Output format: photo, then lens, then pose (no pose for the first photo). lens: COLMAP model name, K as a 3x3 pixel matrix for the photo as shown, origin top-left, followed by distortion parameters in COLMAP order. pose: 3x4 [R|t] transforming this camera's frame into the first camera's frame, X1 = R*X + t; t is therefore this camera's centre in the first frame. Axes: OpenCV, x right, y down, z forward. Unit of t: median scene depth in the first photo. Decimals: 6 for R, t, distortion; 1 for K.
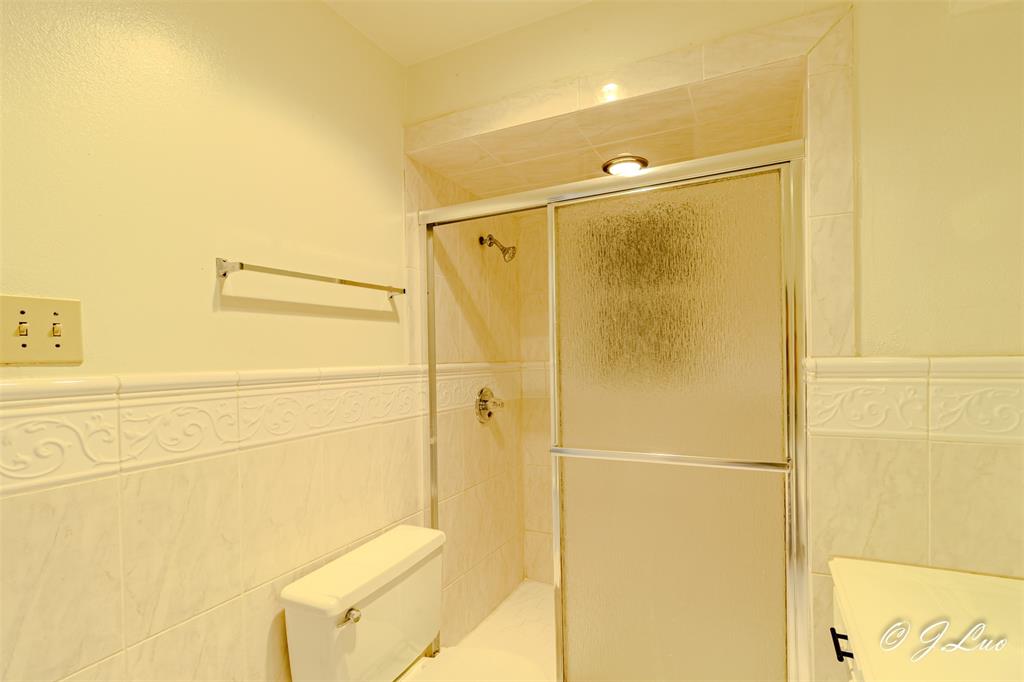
lens RADIAL K [[475.4, 0, 514.5], [0, 475.4, 360.4], [0, 0, 1]] dist [-0.000964, -0.000286]
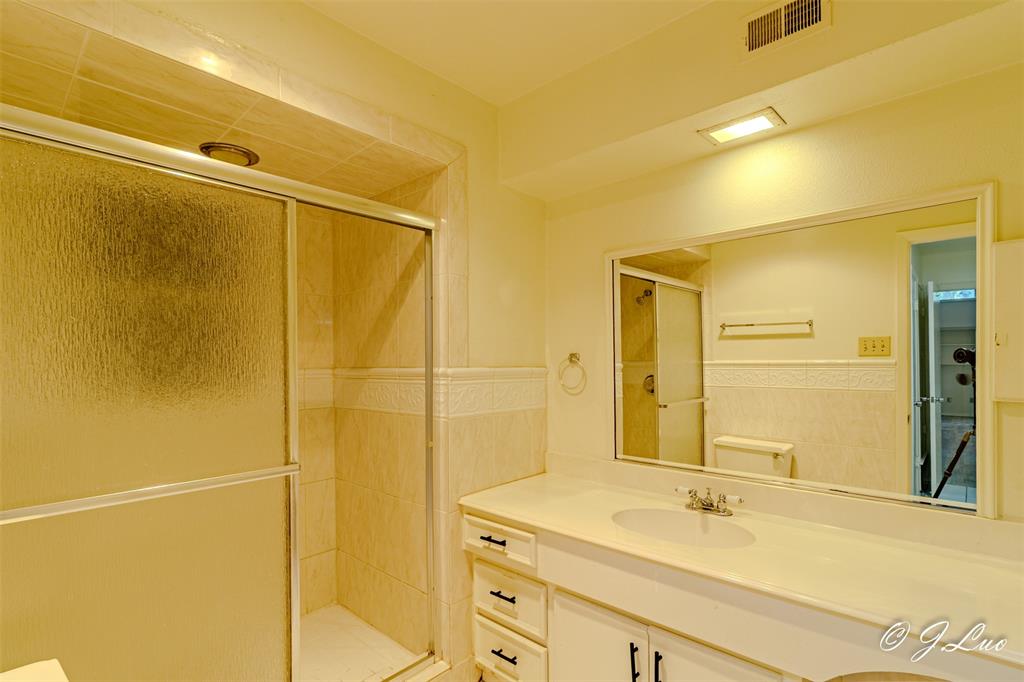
lens RADIAL K [[475.4, 0, 514.5], [0, 475.4, 360.4], [0, 0, 1]] dist [-0.000964, -0.000286]
pose [[0.294094, 0.022749, 0.955506, -0.756729], [0.012285, 0.999544, -0.027579, 0.016287], [-0.955698, 0.019849, 0.293680, 0.377228]]
